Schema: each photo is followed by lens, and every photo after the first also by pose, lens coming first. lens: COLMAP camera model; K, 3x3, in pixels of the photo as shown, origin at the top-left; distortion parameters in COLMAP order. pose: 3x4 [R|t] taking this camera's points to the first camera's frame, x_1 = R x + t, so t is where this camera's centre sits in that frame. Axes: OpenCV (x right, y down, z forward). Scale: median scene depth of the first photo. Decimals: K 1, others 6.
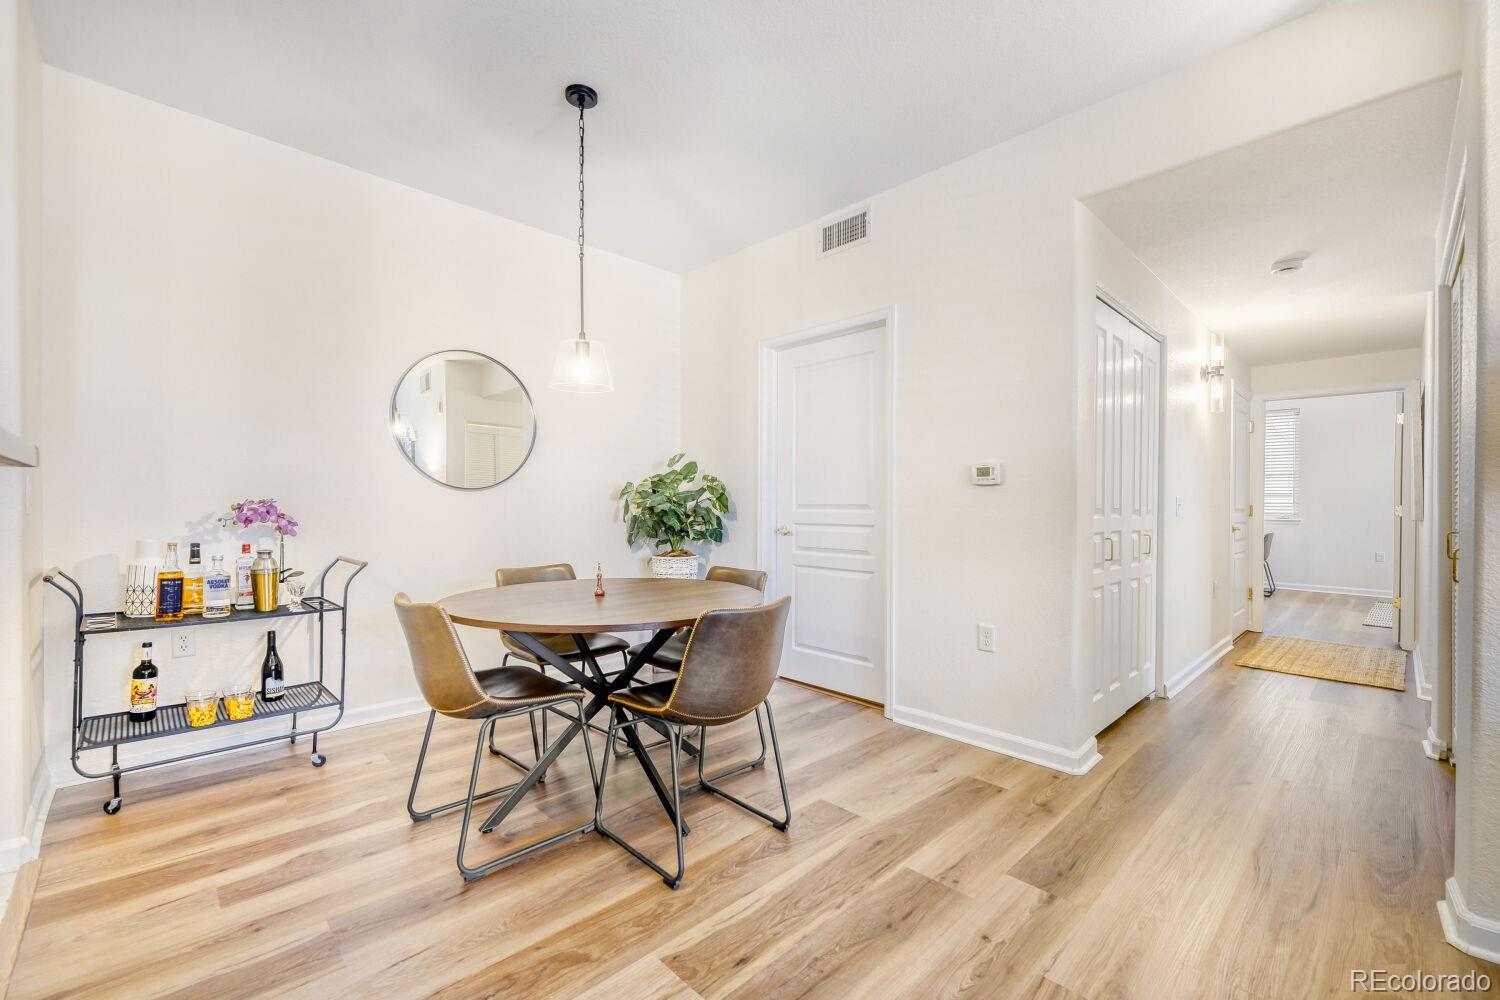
lens RADIAL K [[628.7, 0, 742.8], [0, 628.7, 508.2], [0, 0, 1]] dist [0.006136, -0.001139]
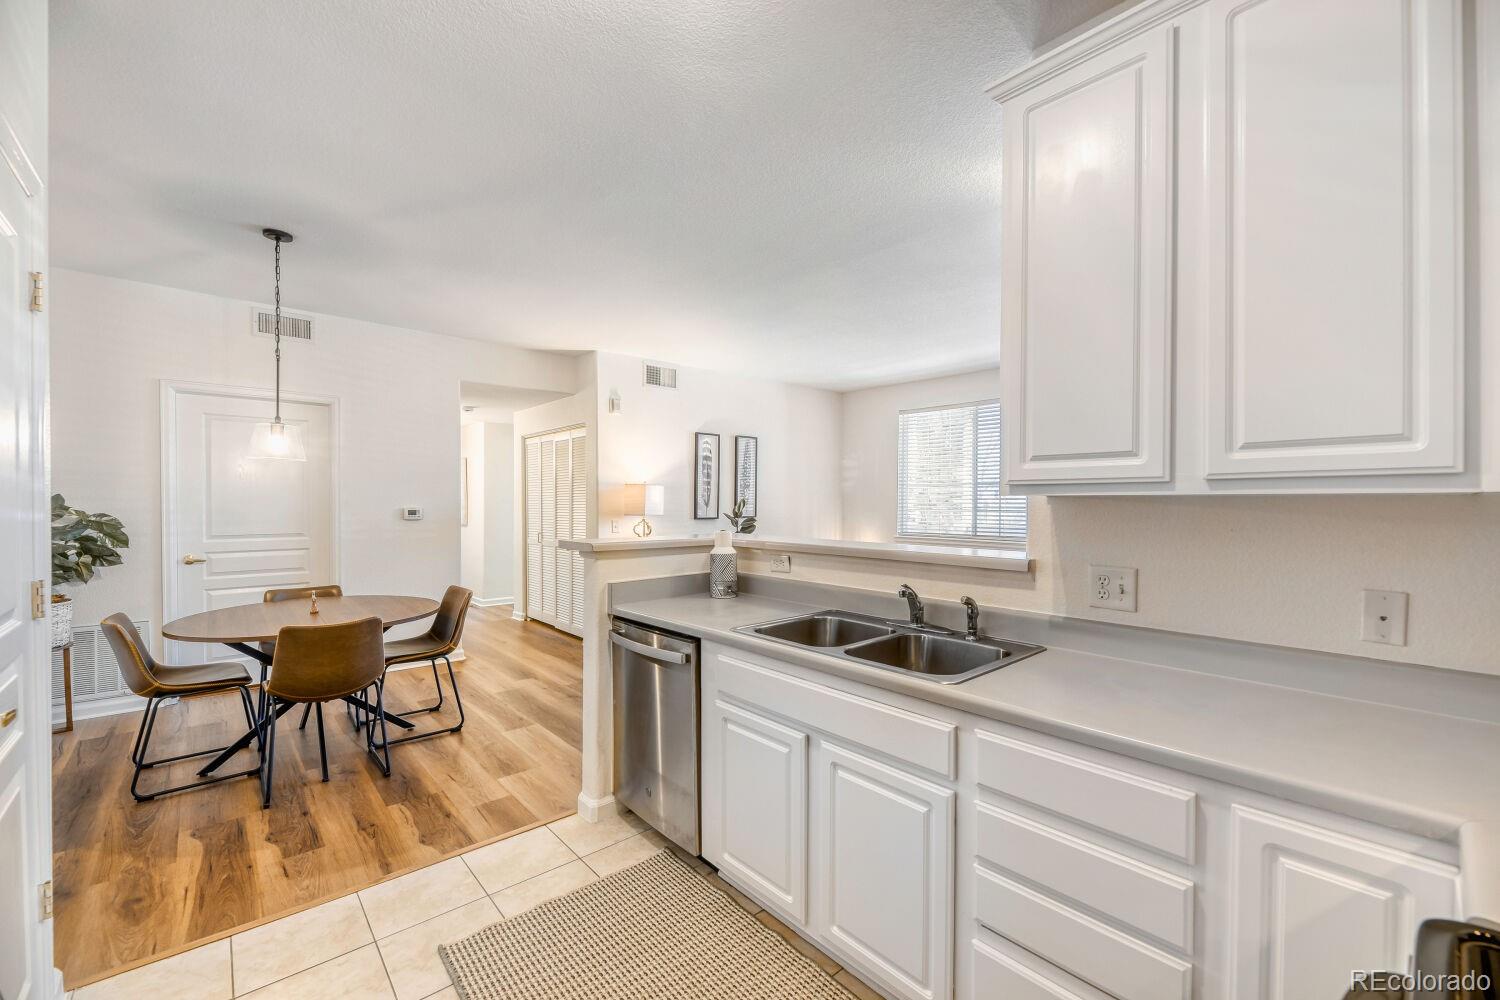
lens RADIAL K [[614.2, 0, 750.1], [0, 614.2, 507.8], [0, 0, 1]] dist [0.000811, -0.001706]
pose [[0.035213, -0.014968, 0.999268, -1.378255], [-0.002031, 0.999885, 0.015049, -0.104292], [-0.999378, -0.002559, 0.035178, -0.013091]]
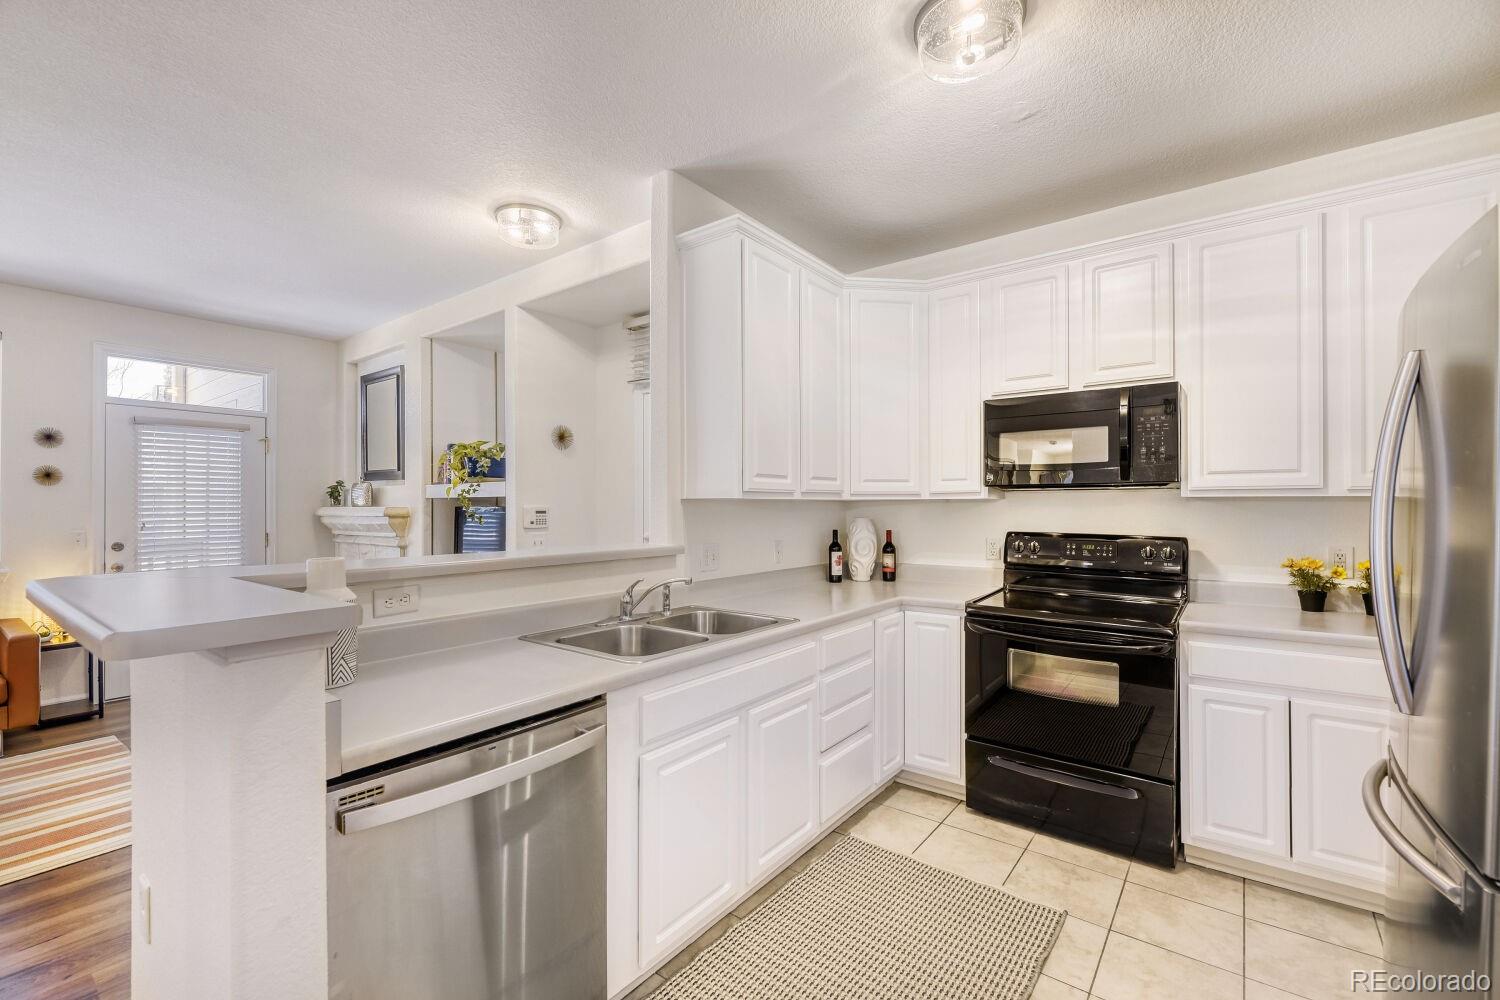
lens RADIAL K [[628.7, 0, 749.1], [0, 628.7, 512.1], [0, 0, 1]] dist [0.006136, -0.001139]
pose [[-0.987481, -0.002319, -0.157720, -0.616366], [-0.003154, 0.999982, 0.005048, -0.091647], [0.157705, 0.005482, -0.987471, 0.674531]]
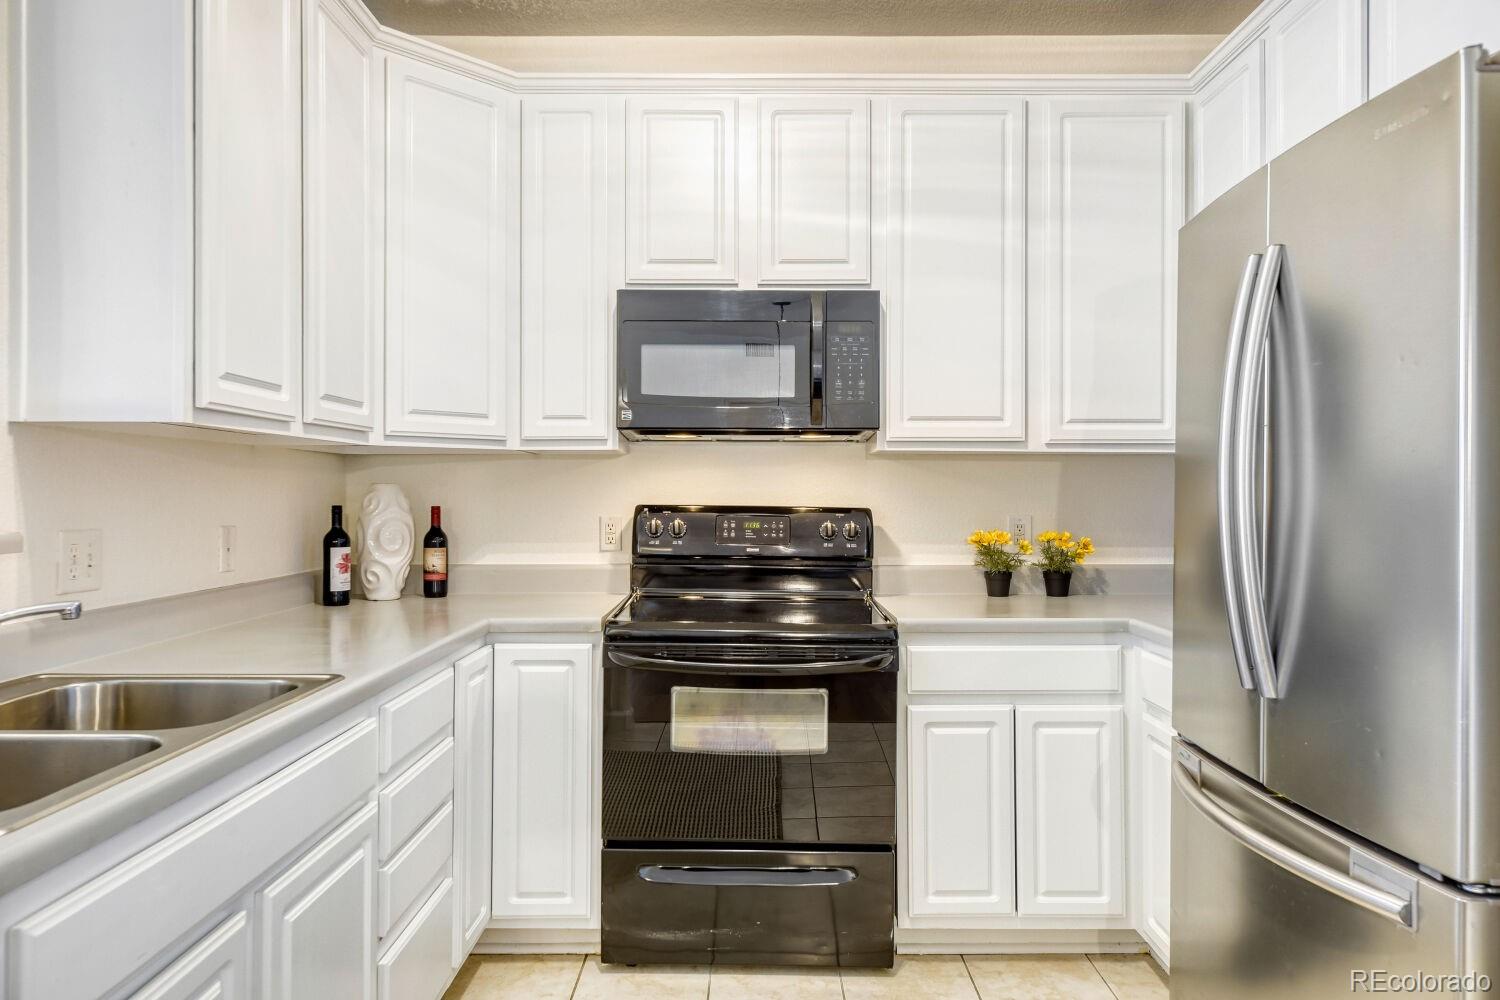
lens RADIAL K [[969.4, 0, 738.6], [0, 969.4, 491.9], [0, 0, 1]] dist [0.016743, -0.004966]
pose [[-0.697225, -0.008323, -0.716804, -0.540703], [-0.005057, 0.999965, -0.006692, -0.058721], [0.716834, -0.001041, -0.697243, 0.471159]]
